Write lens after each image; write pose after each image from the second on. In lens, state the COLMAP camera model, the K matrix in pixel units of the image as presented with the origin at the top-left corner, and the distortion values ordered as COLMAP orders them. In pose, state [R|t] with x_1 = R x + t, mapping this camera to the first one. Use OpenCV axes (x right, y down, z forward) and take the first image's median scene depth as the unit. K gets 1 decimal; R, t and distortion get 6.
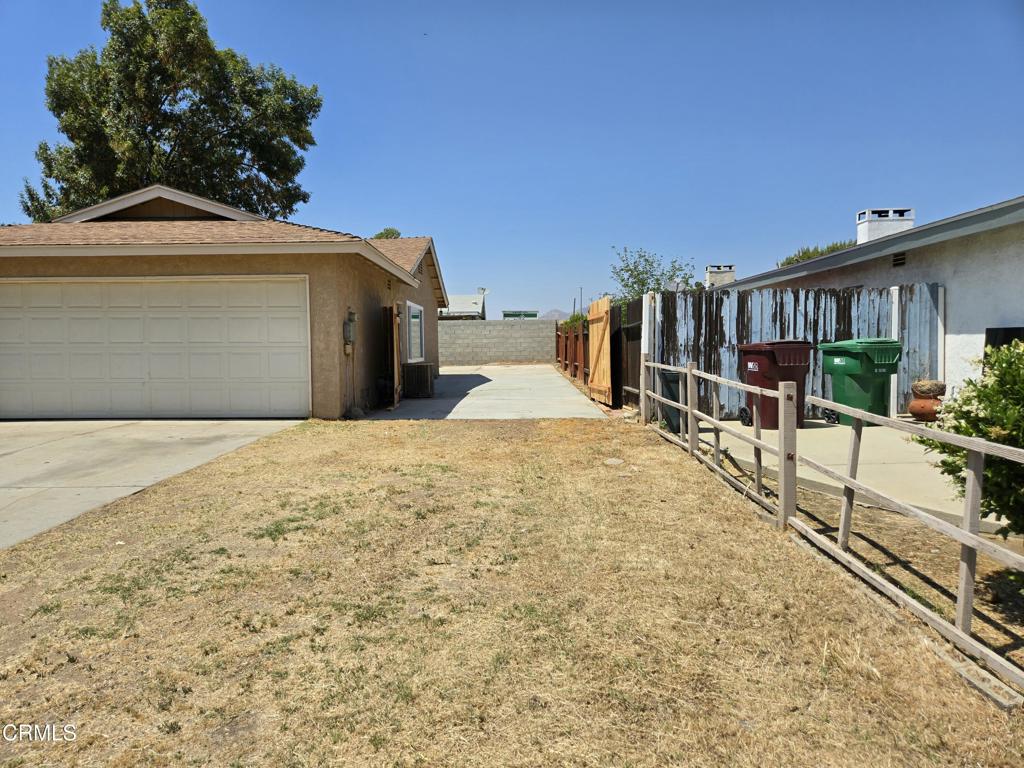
lens RADIAL K [[696.5, 0, 498.3], [0, 696.5, 387.2], [0, 0, 1]] dist [0.005537, -0.000573]
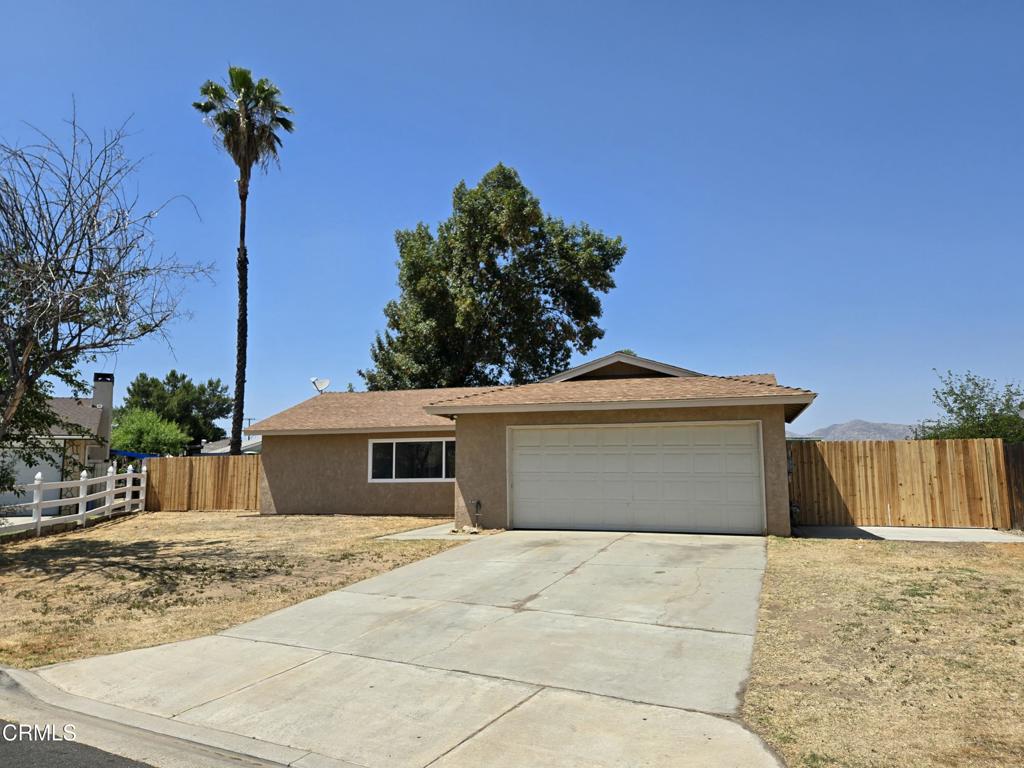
lens RADIAL K [[757.4, 0, 510.7], [0, 757.4, 378.9], [0, 0, 1]] dist [0.028831, -0.000968]
pose [[0.959131, -0.029631, -0.281407, -0.315793], [-0.022294, 0.983497, -0.179544, 0.024250], [0.282084, 0.178479, 0.942642, -0.448492]]
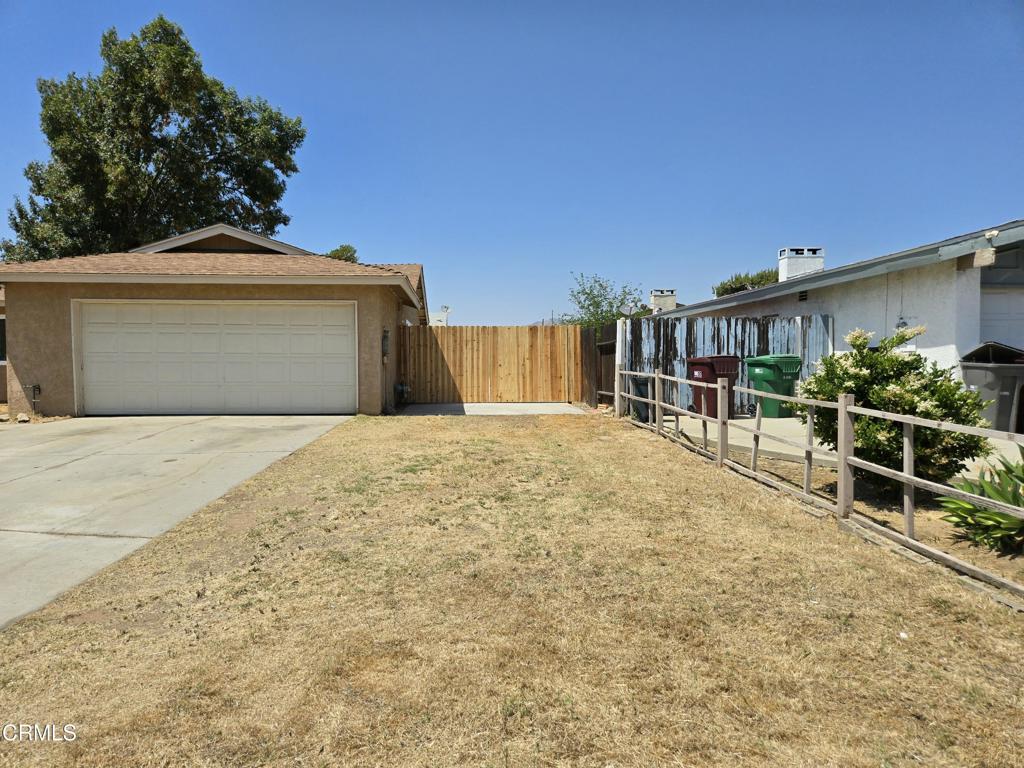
lens RADIAL K [[680.0, 0, 513.7], [0, 680.0, 397.7], [0, 0, 1]] dist [0.004989, -0.000773]
pose [[0.995406, 0.002197, 0.095722, -0.105806], [-0.001576, 0.999977, -0.006560, 0.022254], [-0.095734, 0.006379, 0.995386, -0.253100]]
